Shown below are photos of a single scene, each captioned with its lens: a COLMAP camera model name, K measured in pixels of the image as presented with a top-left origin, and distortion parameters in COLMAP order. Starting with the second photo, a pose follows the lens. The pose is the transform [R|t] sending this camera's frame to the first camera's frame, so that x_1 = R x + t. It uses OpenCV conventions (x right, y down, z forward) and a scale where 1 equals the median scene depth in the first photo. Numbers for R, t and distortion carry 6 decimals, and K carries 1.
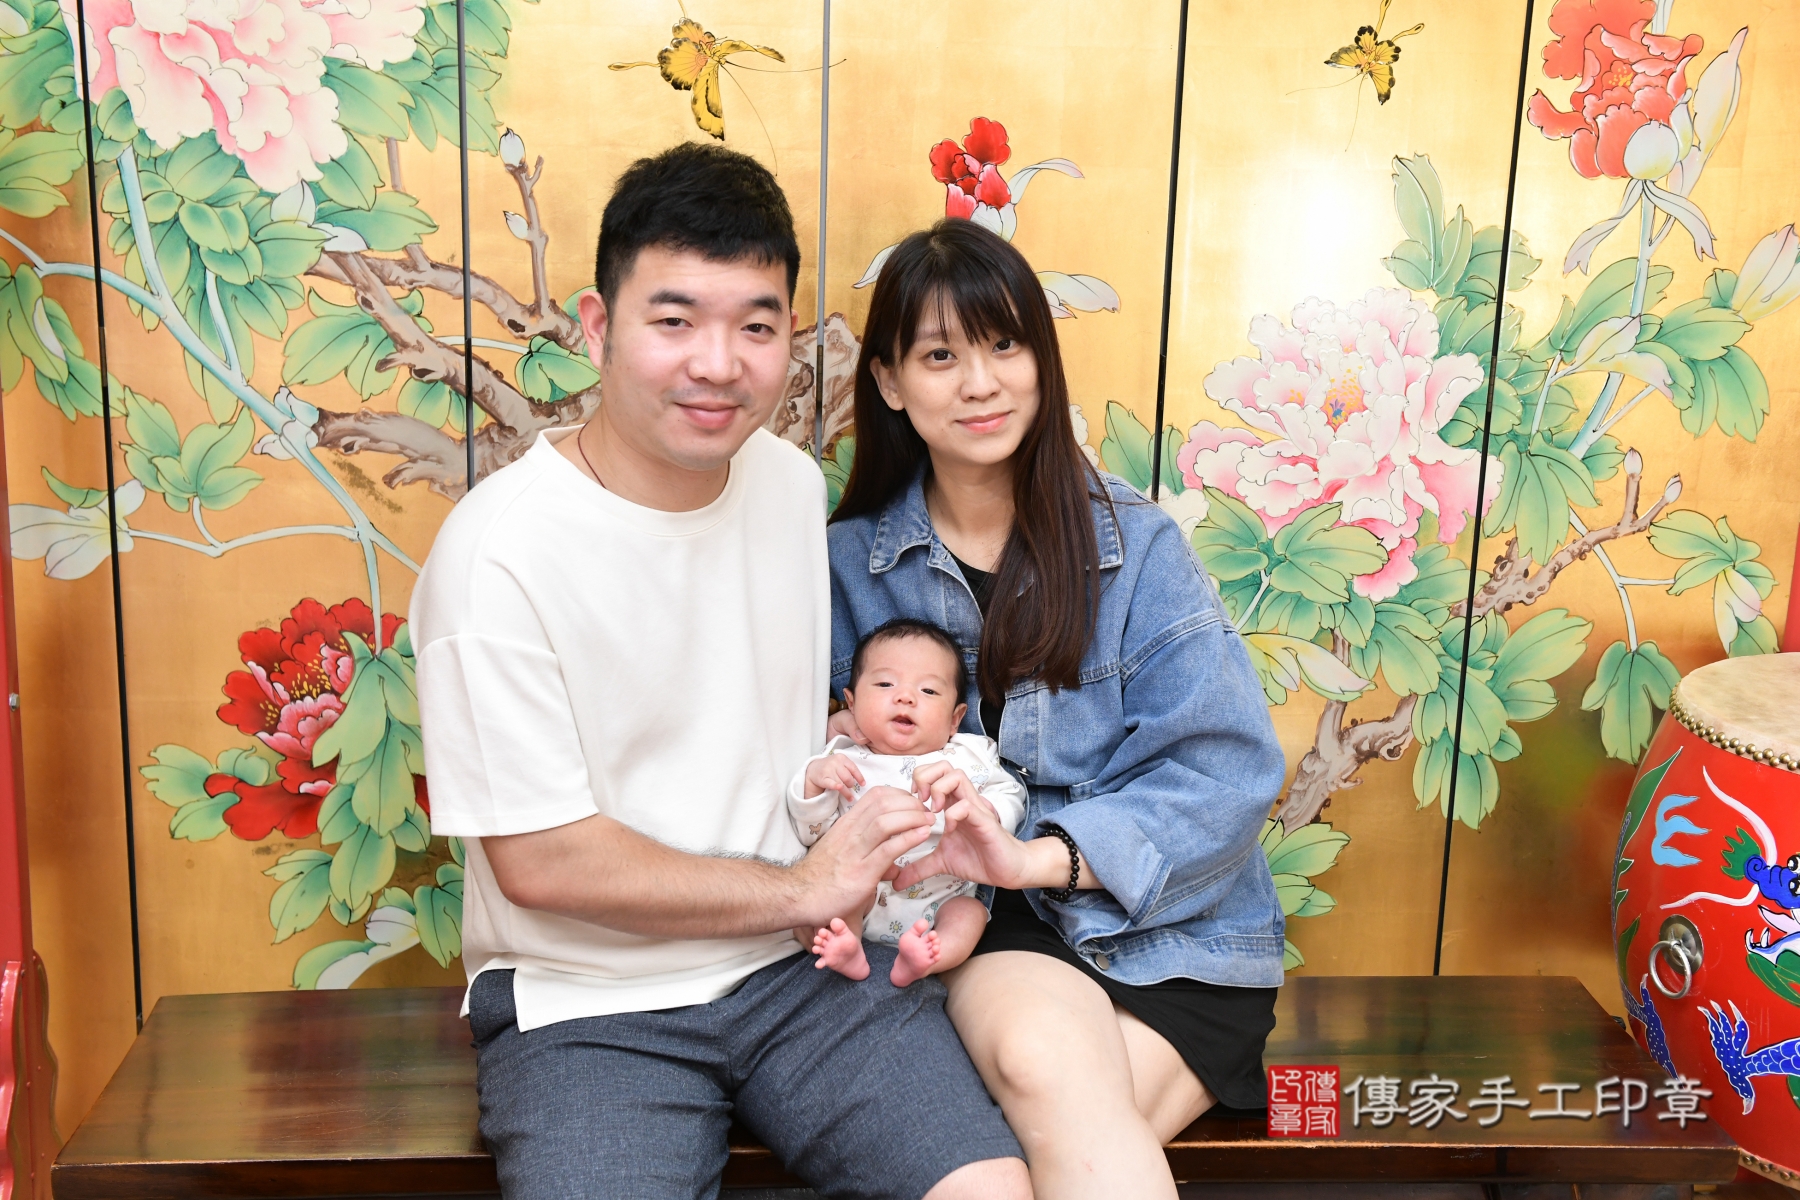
lens RADIAL K [[2040.8, 0, 890.4], [0, 2040.8, 603.7], [0, 0, 1]] dist [0.059436, 0.009315]
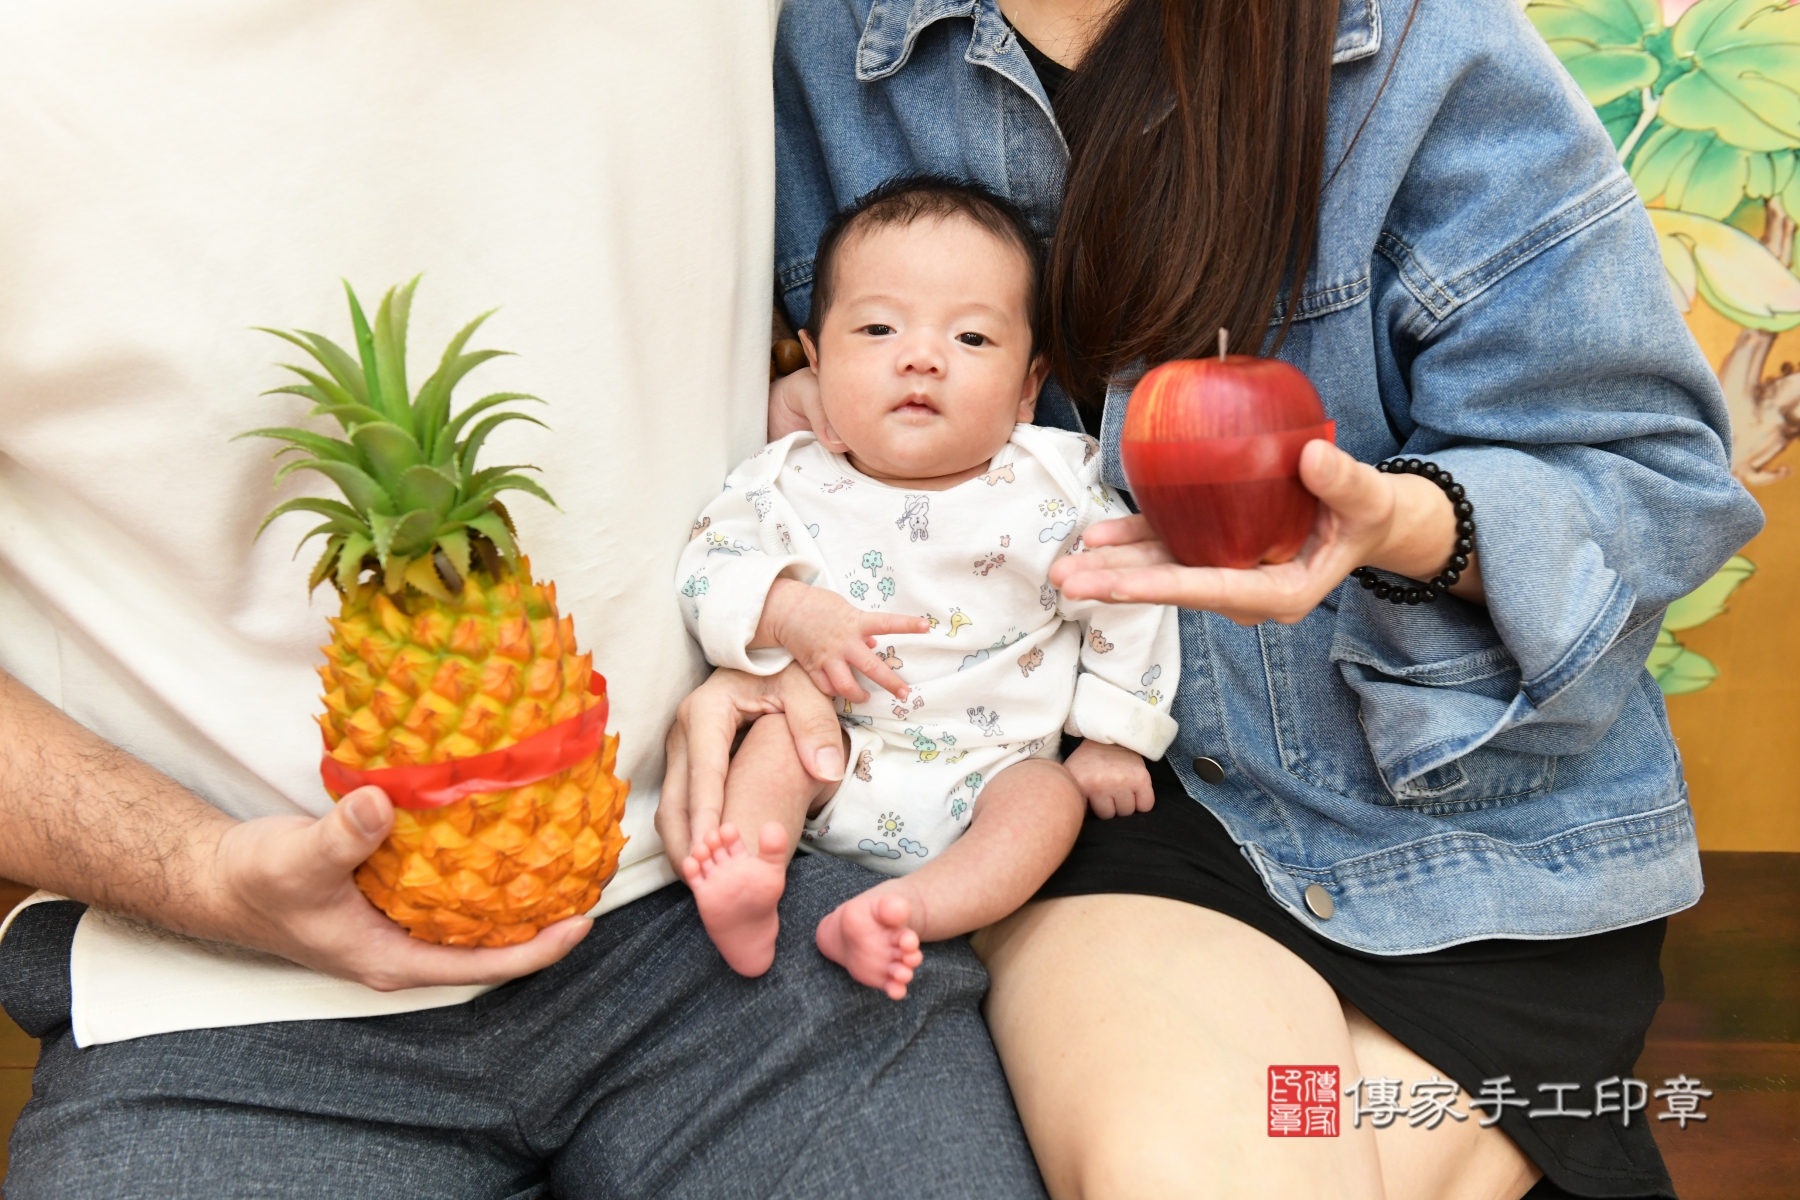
lens RADIAL K [[2169.5, 0, 900.0], [0, 2169.5, 600.0], [0, 0, 1]] dist [0.108966, -0.014905]
pose [[0.996801, 0.025035, -0.075907, 0.033721], [-0.009555, 0.980196, 0.197797, 0.002864], [0.079356, -0.196439, 0.977299, 0.401292]]
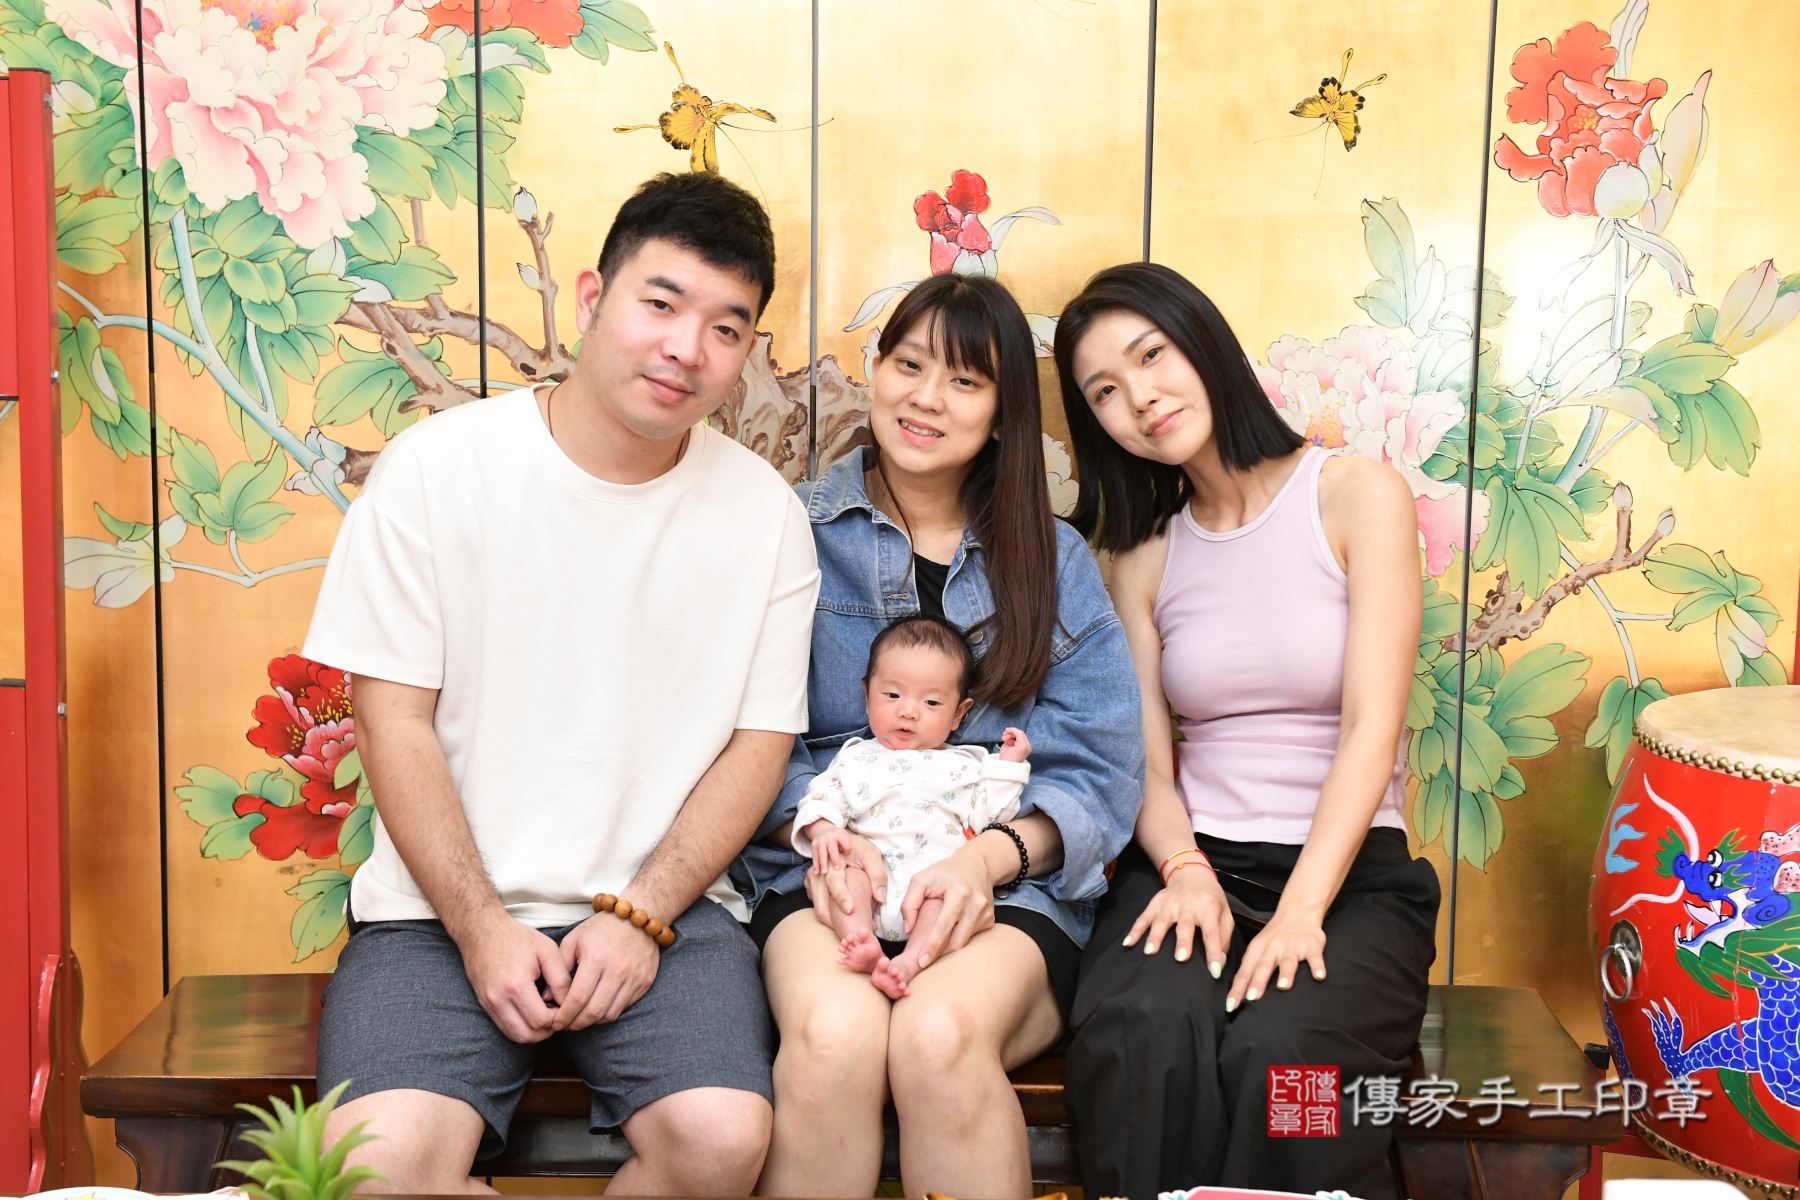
lens RADIAL K [[2611.6, 0, 895.9], [0, 2611.6, 600.4], [0, 0, 1]] dist [0.126033, 0.003477]
pose [[0.995272, -0.002573, -0.097095, 0.139135], [-0.005959, 0.996148, -0.087482, 0.101747], [0.096946, 0.087647, 0.991423, -0.323756]]
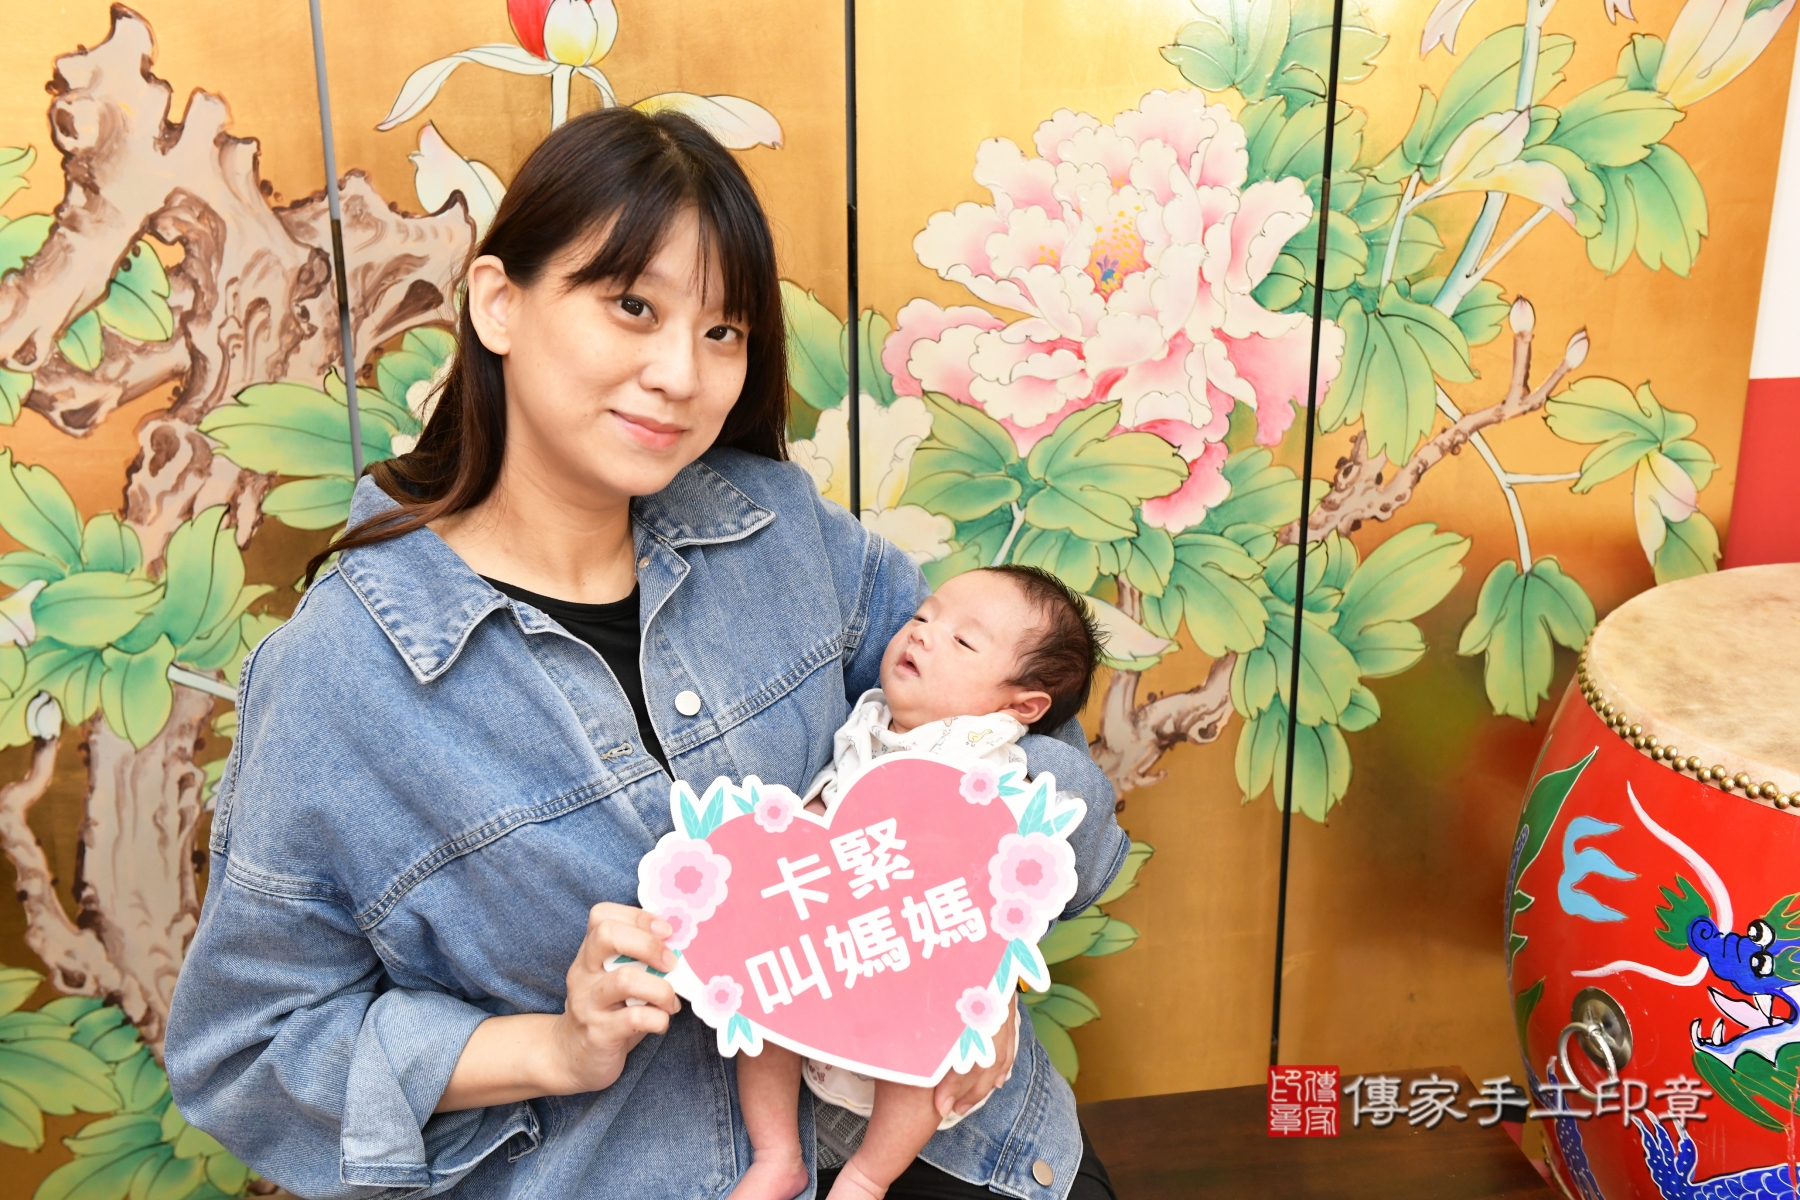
lens RADIAL K [[2361.6, 0, 889.4], [0, 2361.6, 599.8], [0, 0, 1]] dist [0.112227, 0.034113]
pose [[0.994394, -0.065400, 0.083088, 0.072421], [0.054039, 0.989734, 0.132310, -0.097202], [-0.090888, -0.127079, 0.987720, 0.203995]]
